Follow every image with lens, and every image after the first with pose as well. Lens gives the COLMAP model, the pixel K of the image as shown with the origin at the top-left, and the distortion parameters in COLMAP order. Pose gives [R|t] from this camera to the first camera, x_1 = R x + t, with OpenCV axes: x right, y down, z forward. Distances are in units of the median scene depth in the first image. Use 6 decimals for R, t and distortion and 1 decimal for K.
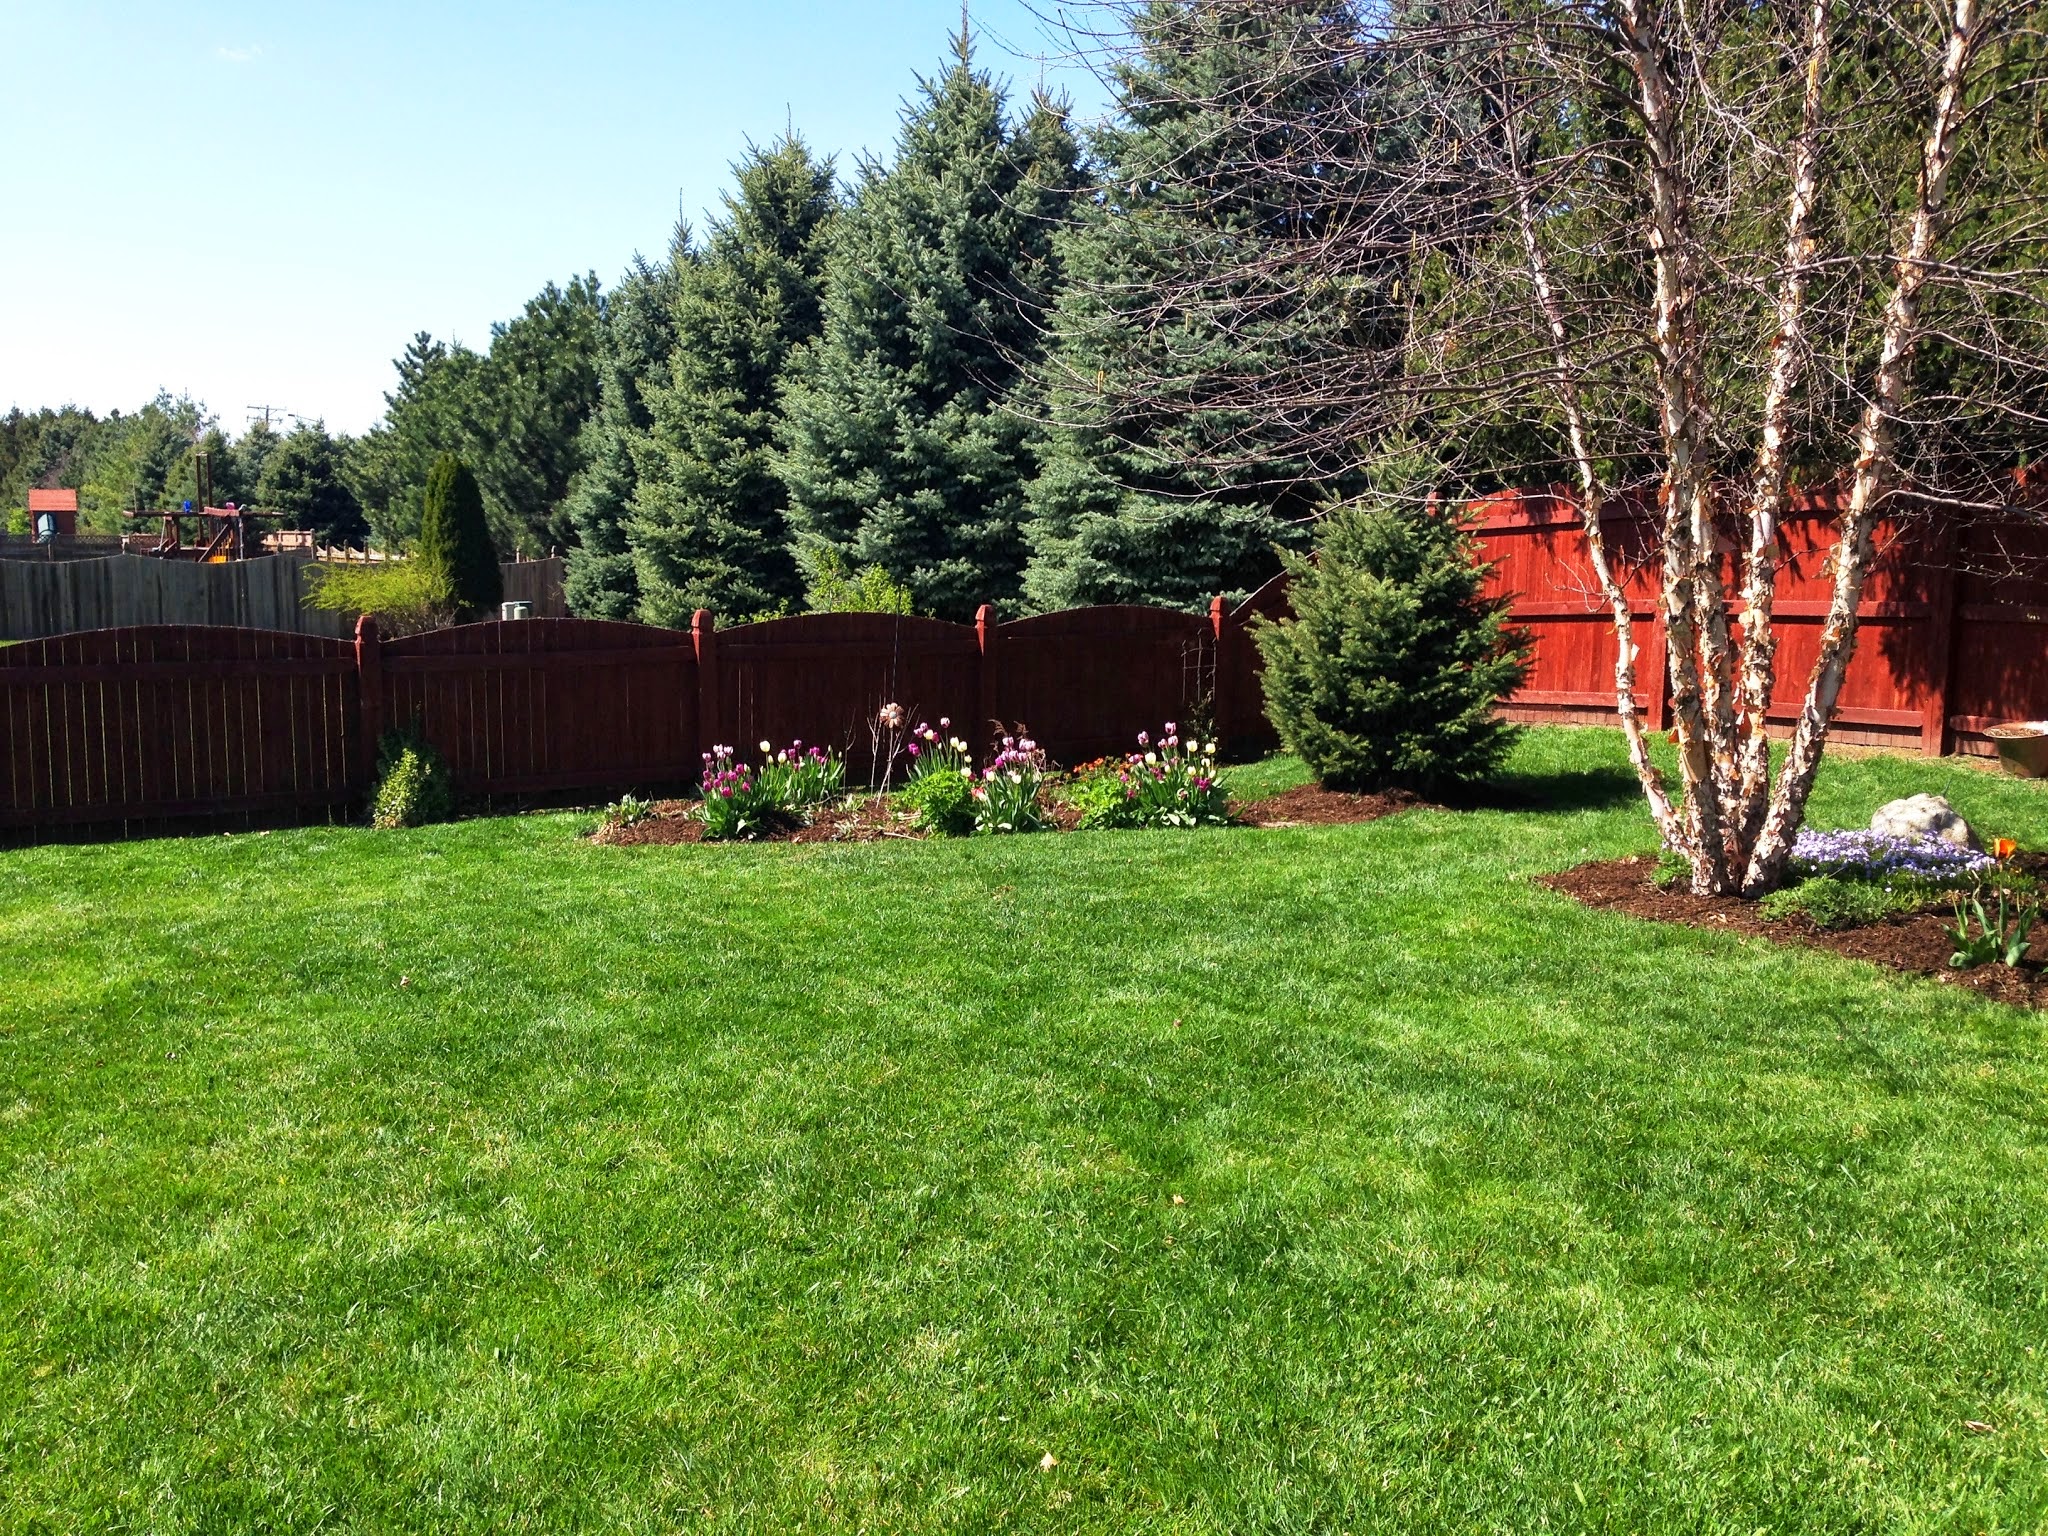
lens RADIAL K [[2019.3, 0, 1012.8], [0, 2019.3, 765.9], [0, 0, 1]] dist [0.088355, 0.000000]
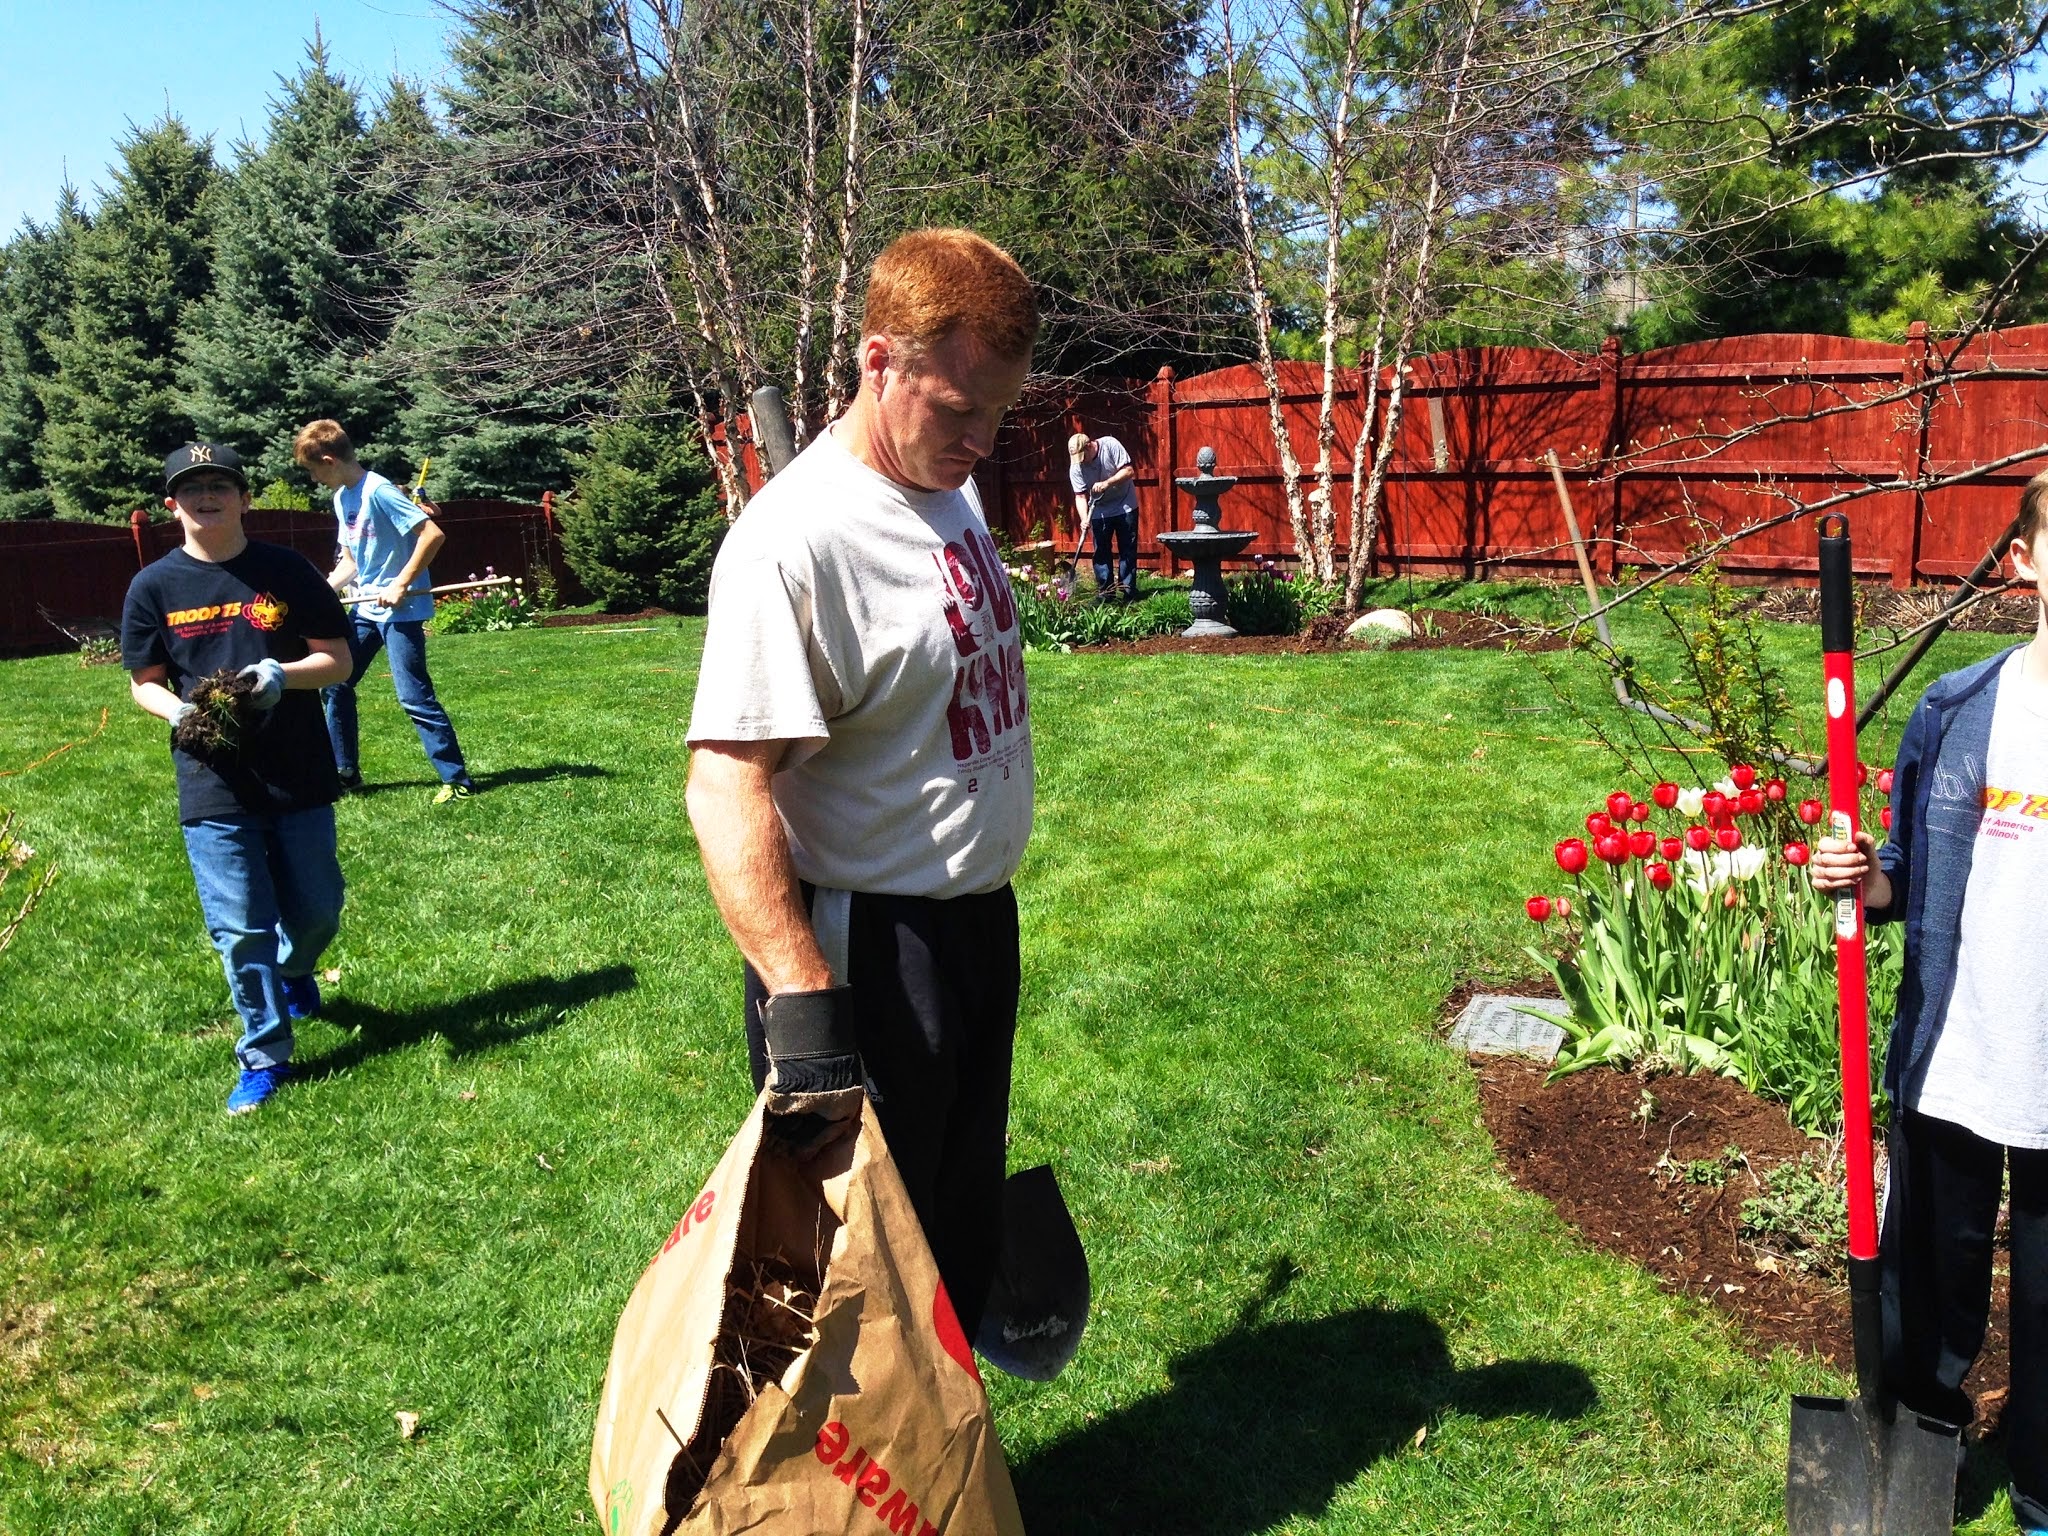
lens RADIAL K [[2019.3, 0, 1038.8], [0, 2019.3, 736.3], [0, 0, 1]] dist [0.088355, 0.000000]
pose [[0.960011, -0.080305, 0.268198, 0.026434], [0.074326, 0.996708, 0.032388, 0.044039], [-0.269916, -0.011159, 0.962819, -0.300299]]
